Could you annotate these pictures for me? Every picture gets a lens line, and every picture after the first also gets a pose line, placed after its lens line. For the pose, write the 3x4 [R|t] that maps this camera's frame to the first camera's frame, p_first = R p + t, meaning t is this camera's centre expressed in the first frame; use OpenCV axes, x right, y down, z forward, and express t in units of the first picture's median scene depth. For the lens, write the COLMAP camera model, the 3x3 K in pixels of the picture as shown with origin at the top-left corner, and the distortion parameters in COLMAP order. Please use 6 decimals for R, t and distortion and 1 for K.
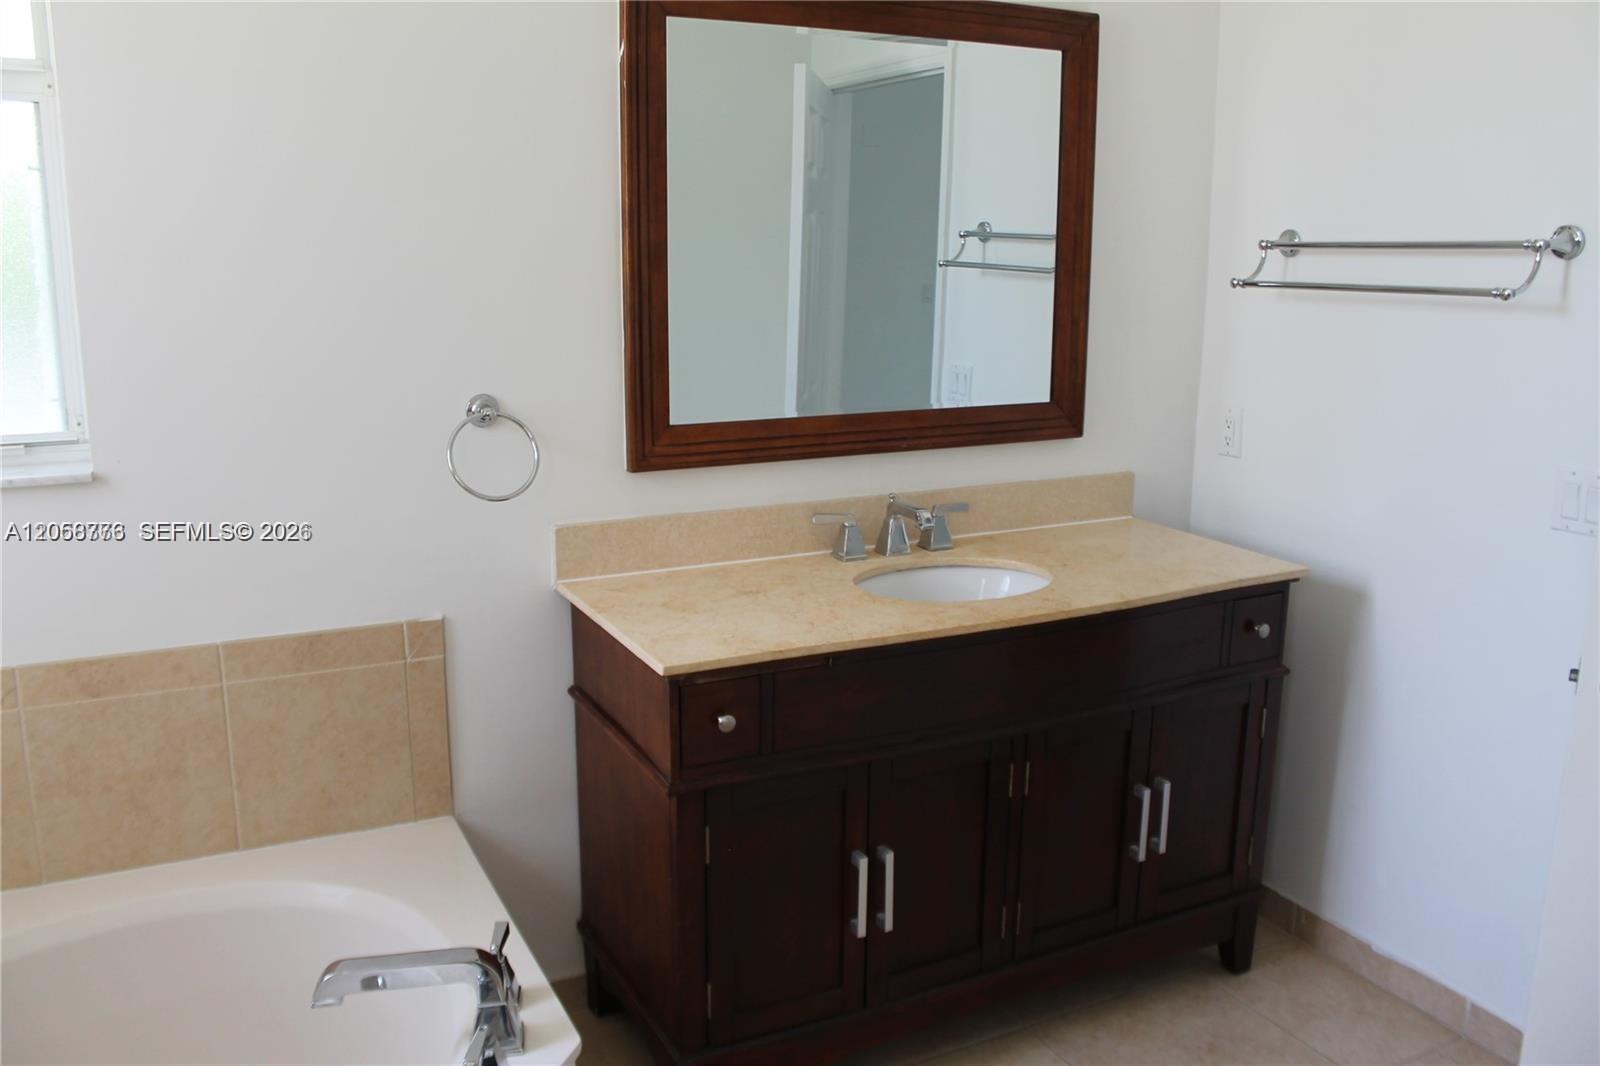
lens RADIAL K [[1325.6, 0, 800.0], [0, 1325.6, 533.0], [0, 0, 1]] dist [-0.154536, 0.120128]
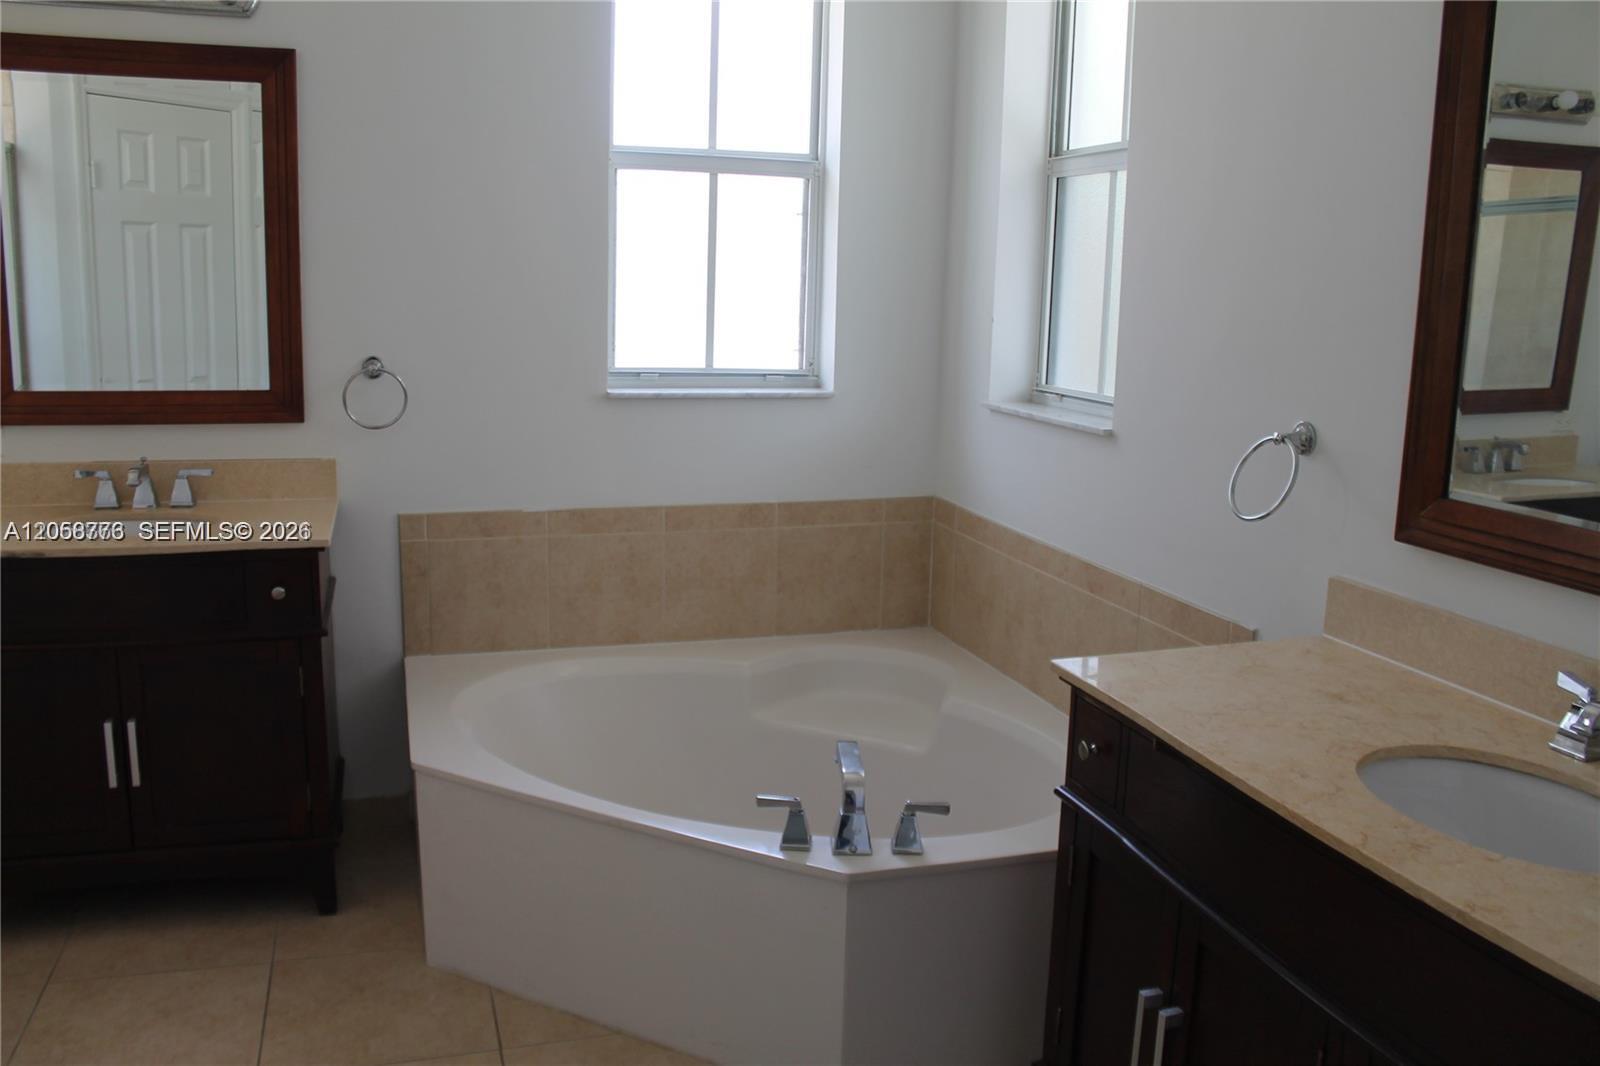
lens RADIAL K [[1325.6, 0, 800.0], [0, 1325.6, 533.0], [0, 0, 1]] dist [-0.154536, 0.120128]
pose [[-0.165986, 0.170185, -0.971332, 0.740939], [-0.254118, 0.944348, 0.208882, -0.126464], [0.952823, 0.281505, -0.113501, 0.736925]]
